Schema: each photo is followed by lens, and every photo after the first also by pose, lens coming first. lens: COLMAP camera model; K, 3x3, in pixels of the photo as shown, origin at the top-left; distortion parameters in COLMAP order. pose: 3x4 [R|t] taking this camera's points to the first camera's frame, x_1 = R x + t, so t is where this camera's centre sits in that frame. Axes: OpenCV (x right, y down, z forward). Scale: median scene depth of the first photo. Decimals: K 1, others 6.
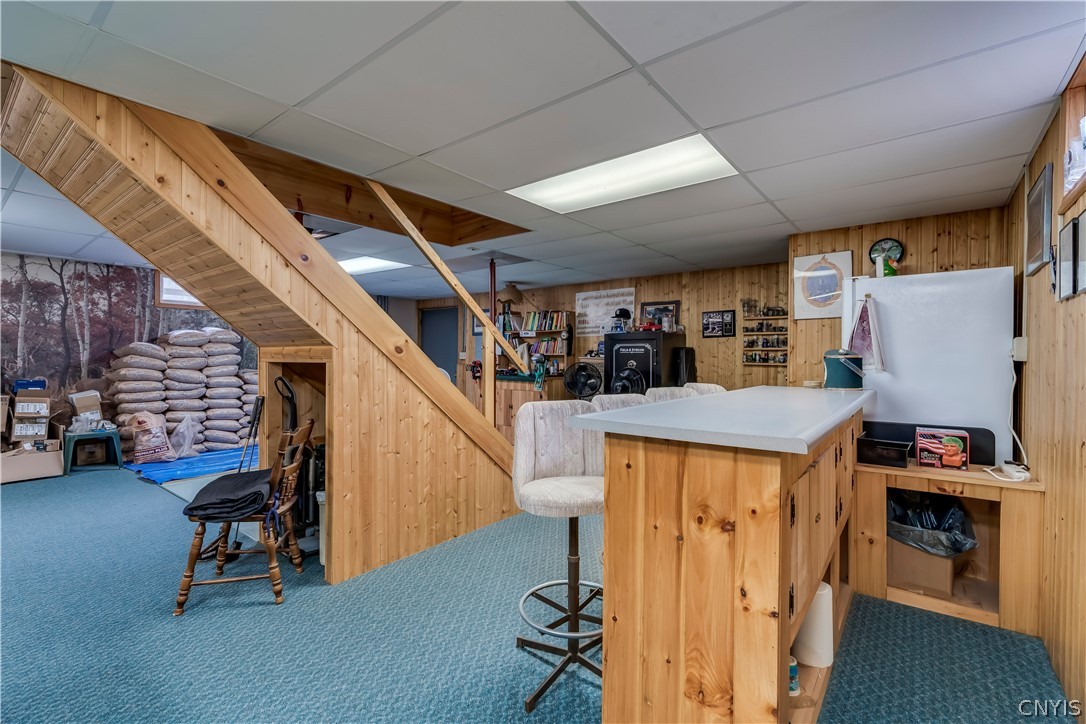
lens RADIAL K [[490.5, 0, 542.3], [0, 490.5, 356.9], [0, 0, 1]] dist [-0.000412, 0.000044]
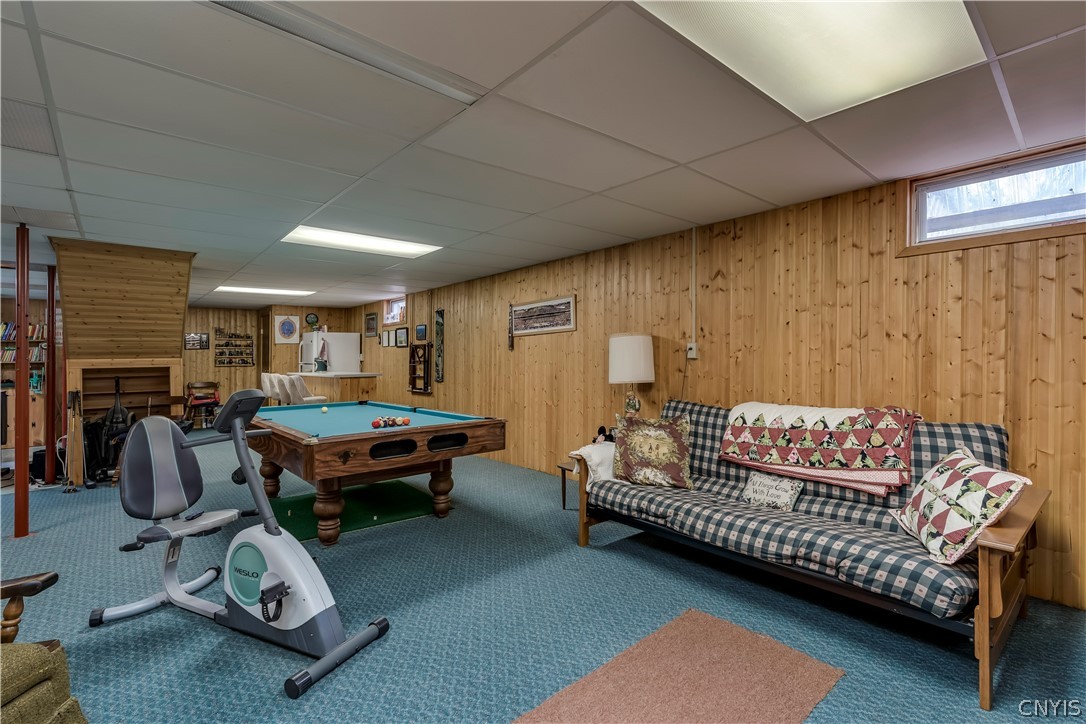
lens RADIAL K [[490.5, 0, 542.3], [0, 490.5, 356.9], [0, 0, 1]] dist [-0.000412, 0.000044]
pose [[0.180123, -0.006020, 0.983626, -1.054224], [0.016139, 0.999865, 0.003164, -0.002571], [-0.983512, 0.015304, 0.180195, -0.418274]]
